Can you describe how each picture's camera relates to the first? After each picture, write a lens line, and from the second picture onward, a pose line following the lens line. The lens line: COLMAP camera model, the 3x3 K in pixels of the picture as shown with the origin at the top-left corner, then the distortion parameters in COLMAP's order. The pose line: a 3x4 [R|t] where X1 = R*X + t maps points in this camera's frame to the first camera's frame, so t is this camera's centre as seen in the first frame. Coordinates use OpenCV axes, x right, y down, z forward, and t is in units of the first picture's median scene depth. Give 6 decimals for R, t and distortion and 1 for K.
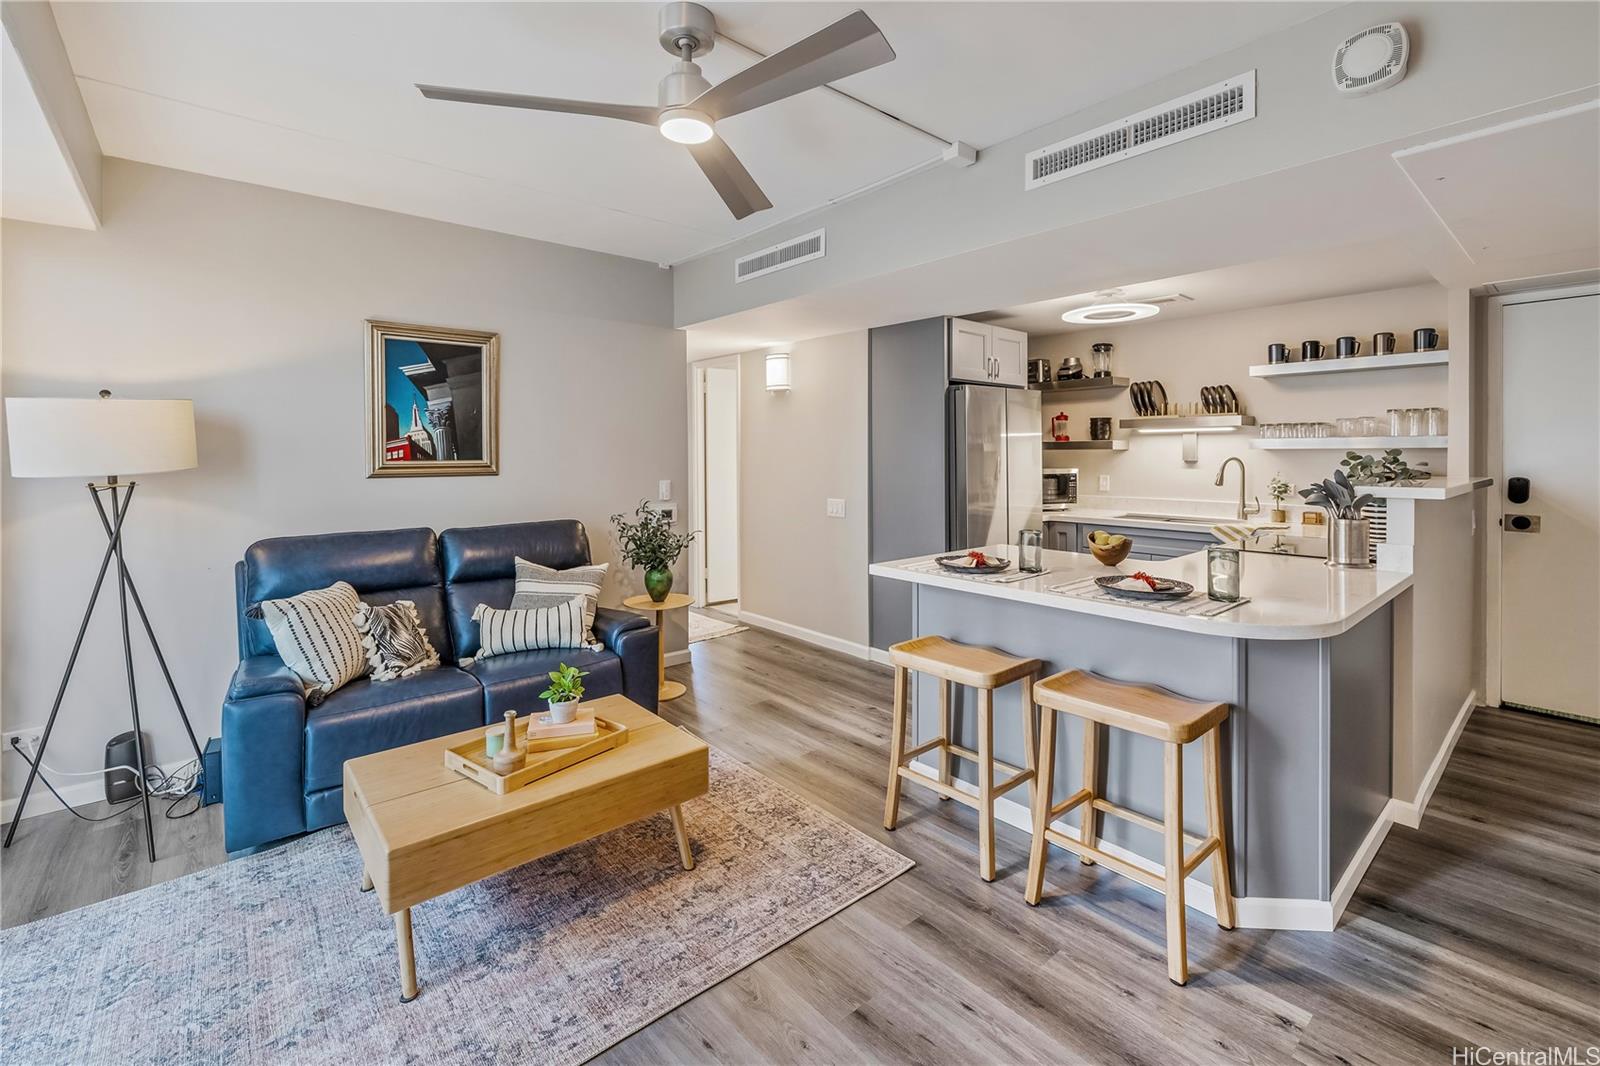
lens RADIAL K [[680.2, 0, 801.9], [0, 680.2, 469.5], [0, 0, 1]] dist [-0.000498, 0.001372]
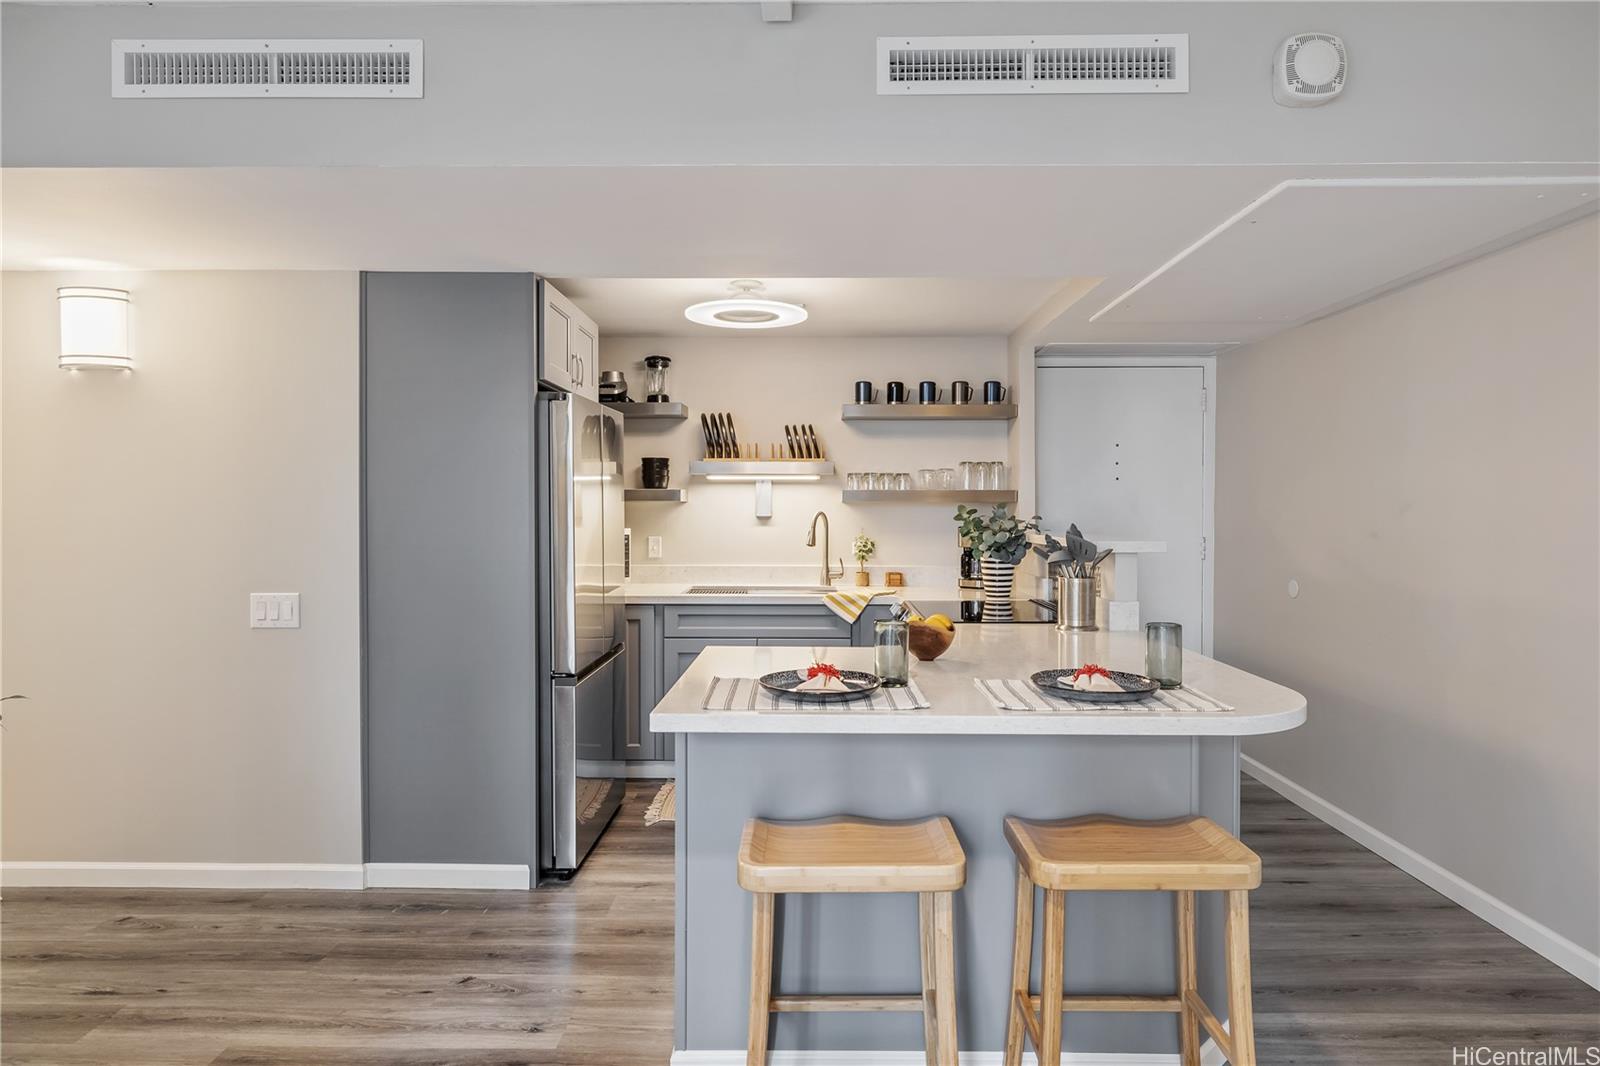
lens RADIAL K [[912.6, 0, 794.8], [0, 912.6, 525.9], [0, 0, 1]] dist [-0.008404, 0.004615]
pose [[0.670634, -0.008503, 0.741740, -0.262117], [0.014577, 0.999892, -0.001718, 0.000133], [-0.741645, 0.011964, 0.670686, 0.345555]]
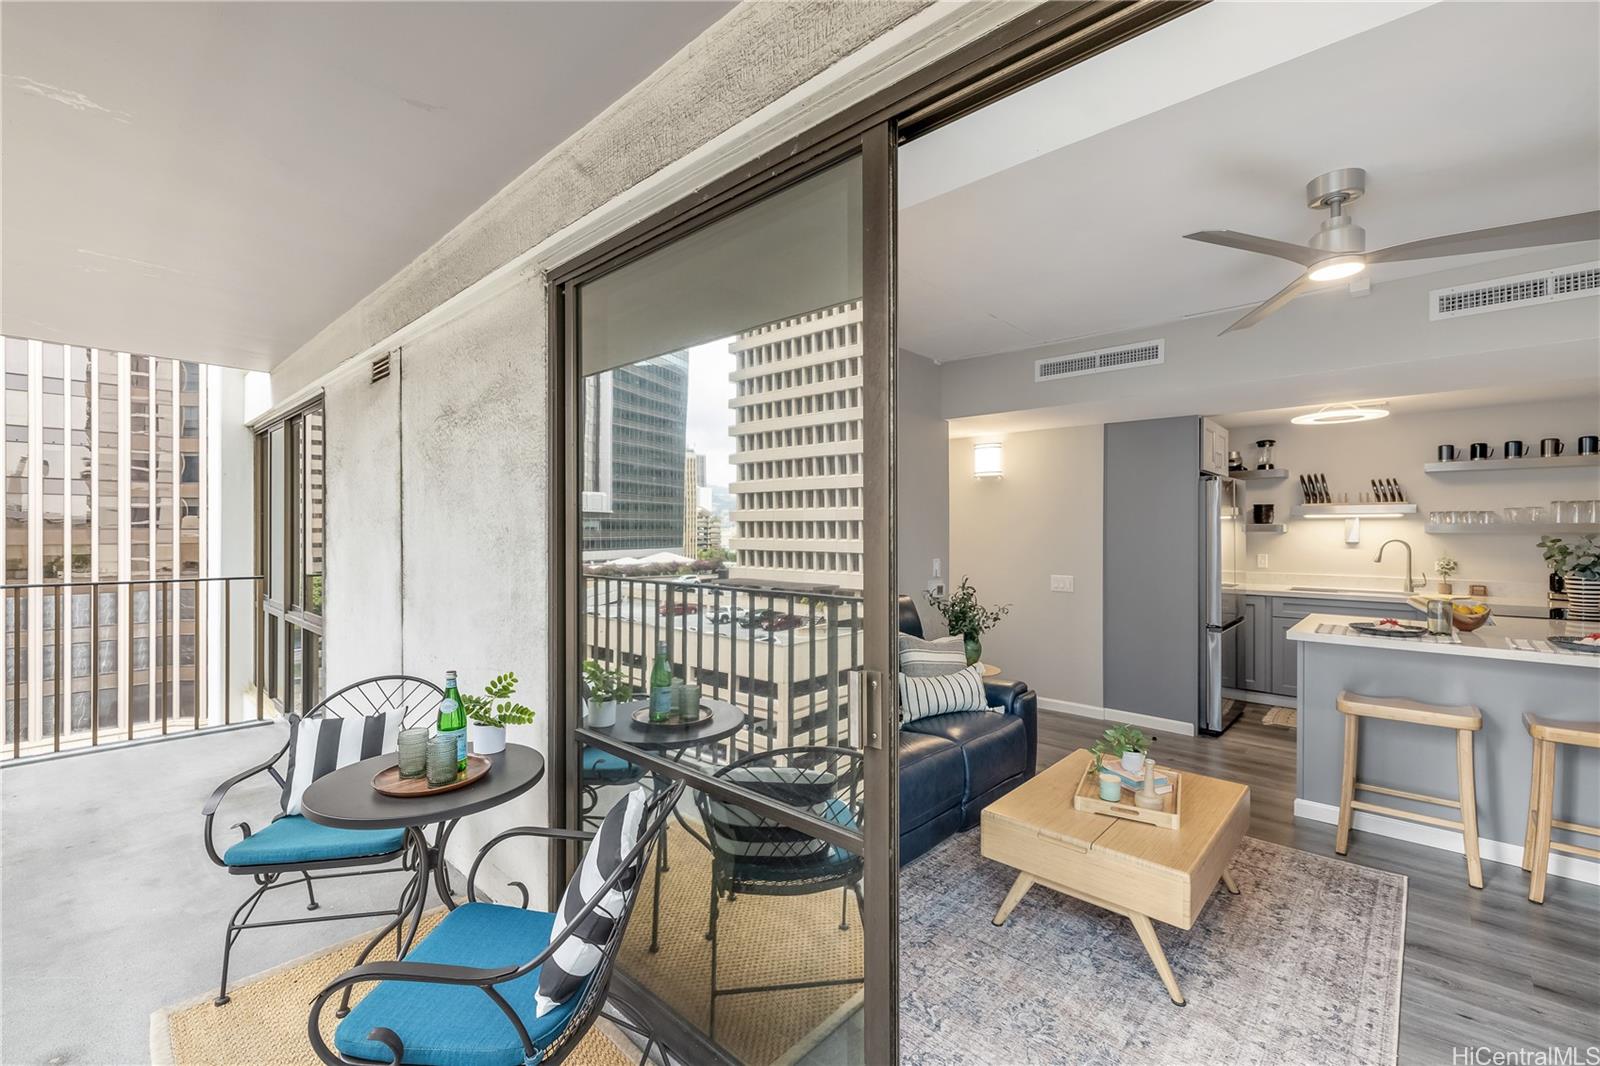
lens RADIAL K [[680.2, 0, 797.4], [0, 680.2, 531.3], [0, 0, 1]] dist [-0.000498, 0.001372]
pose [[0.992935, 0.005947, 0.118509, -0.677774], [-0.003488, 0.999775, -0.020945, -0.005213], [-0.118606, 0.020383, 0.992732, -0.054002]]
